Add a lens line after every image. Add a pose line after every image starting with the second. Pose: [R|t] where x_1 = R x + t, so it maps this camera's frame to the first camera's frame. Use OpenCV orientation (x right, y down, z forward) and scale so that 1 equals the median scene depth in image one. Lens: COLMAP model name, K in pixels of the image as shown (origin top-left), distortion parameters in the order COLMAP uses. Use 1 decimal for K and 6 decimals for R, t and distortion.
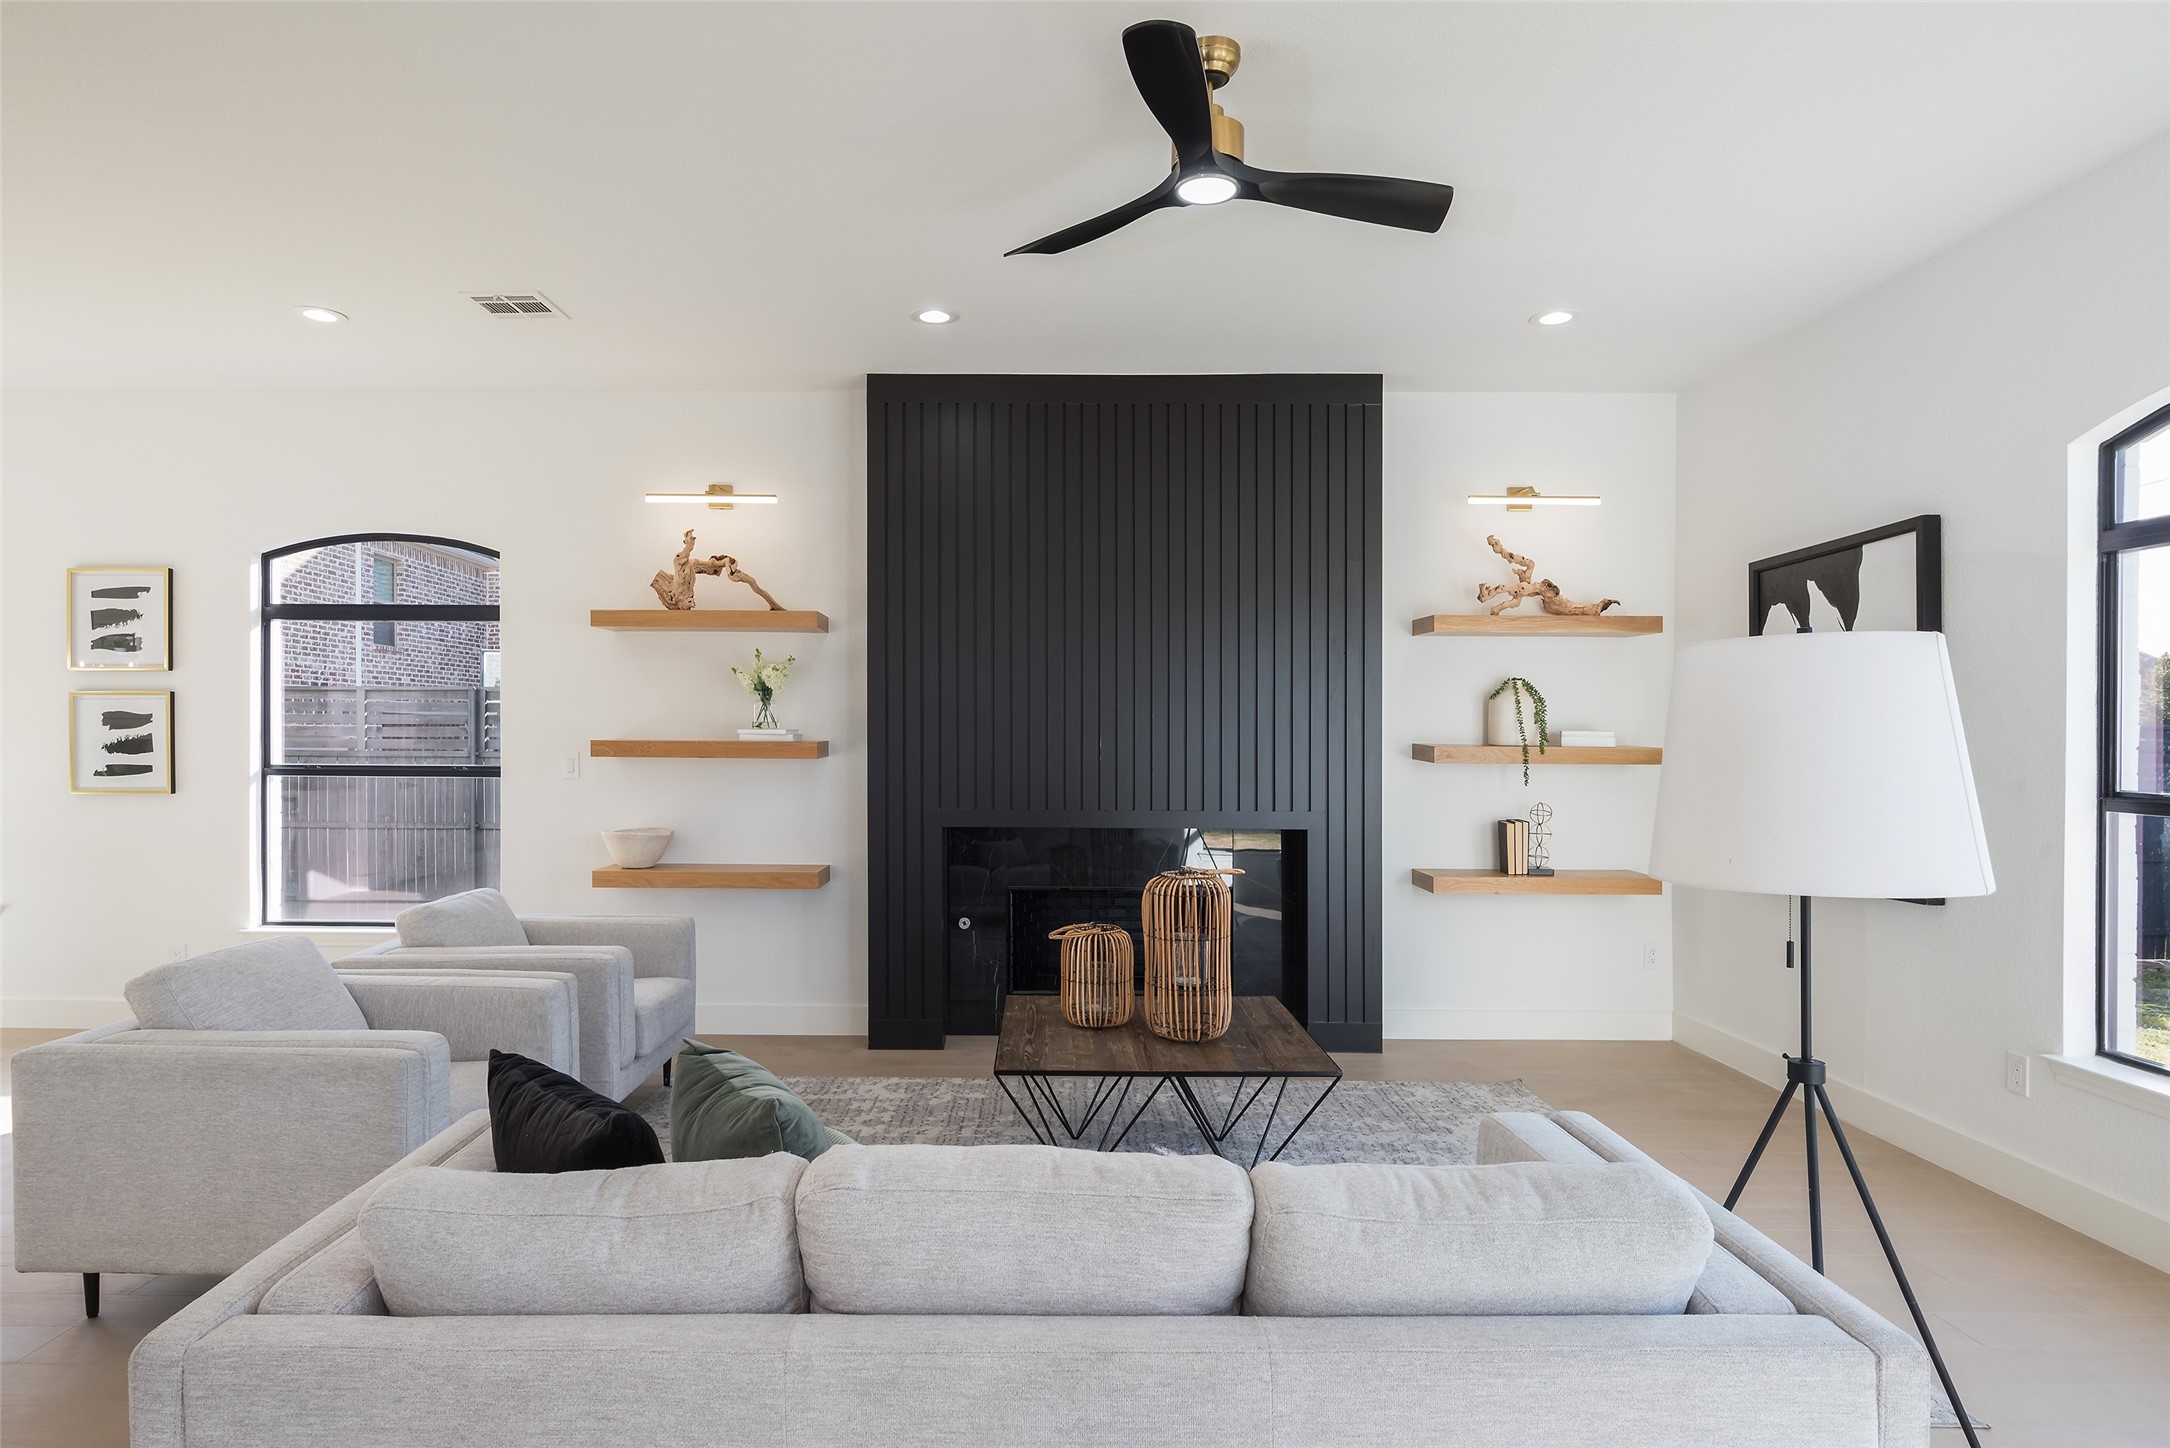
lens RADIAL K [[1172.8, 0, 1072.2], [0, 1172.8, 738.1], [0, 0, 1]] dist [-0.001857, 0.000590]
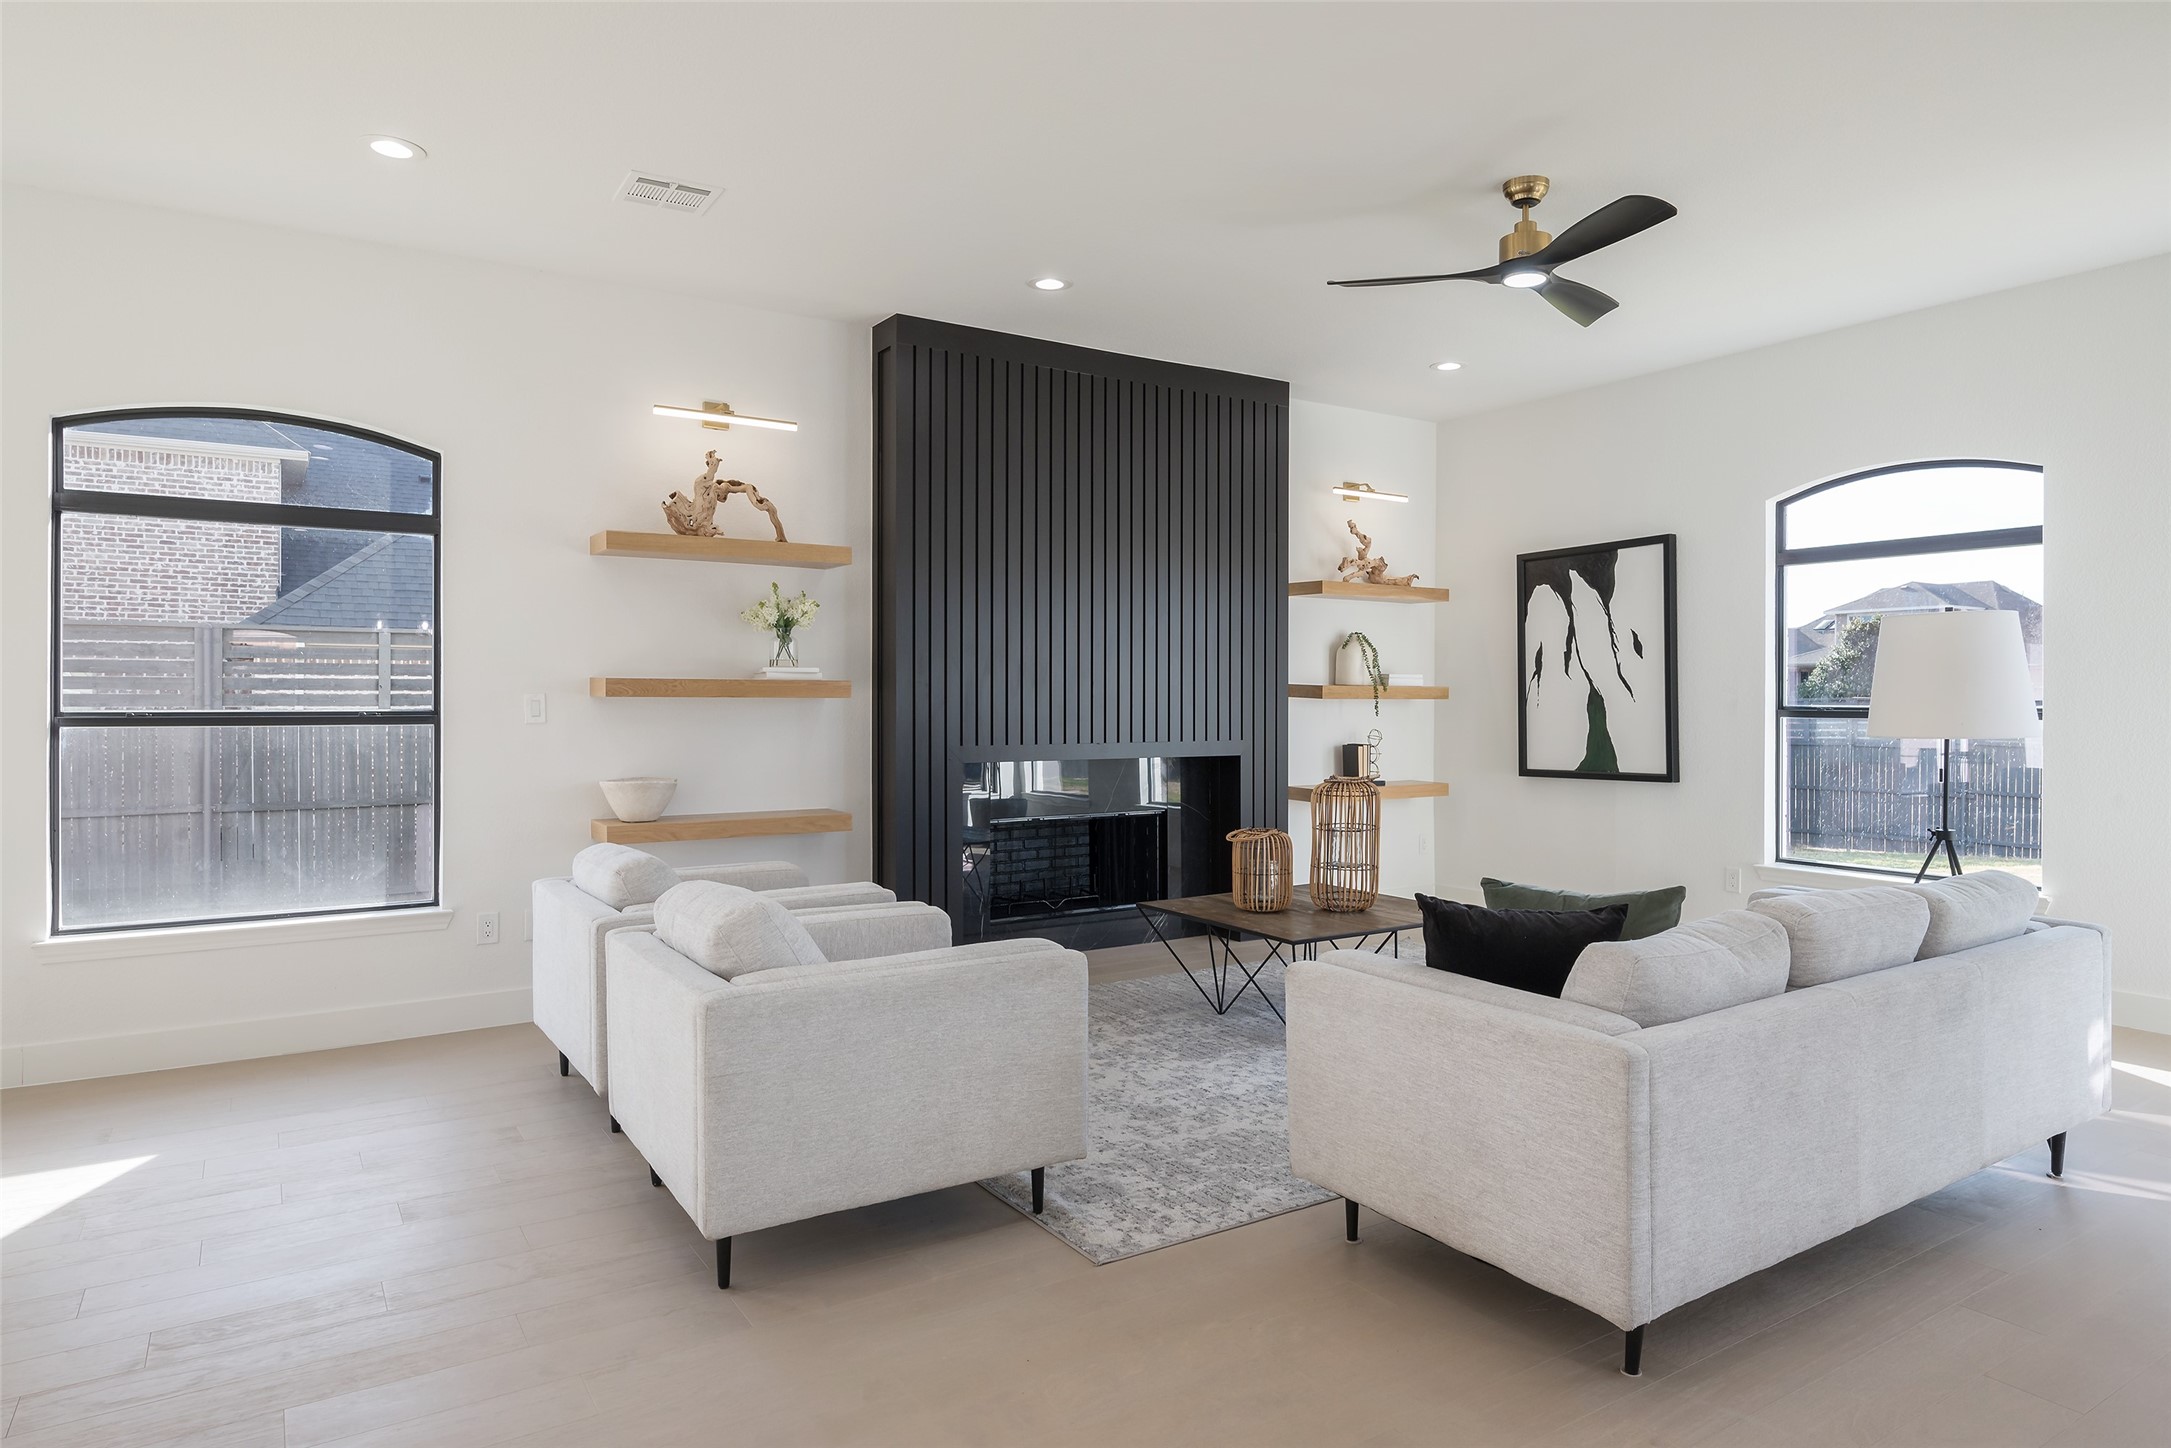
lens RADIAL K [[1266.7, 0, 1084.7], [0, 1266.7, 700.6], [0, 0, 1]] dist [0.006915, -0.000364]
pose [[0.837009, -0.006087, 0.547155, -0.629051], [0.004595, 0.999981, 0.004095, 0.016415], [-0.547169, -0.000913, 0.837021, 0.005208]]
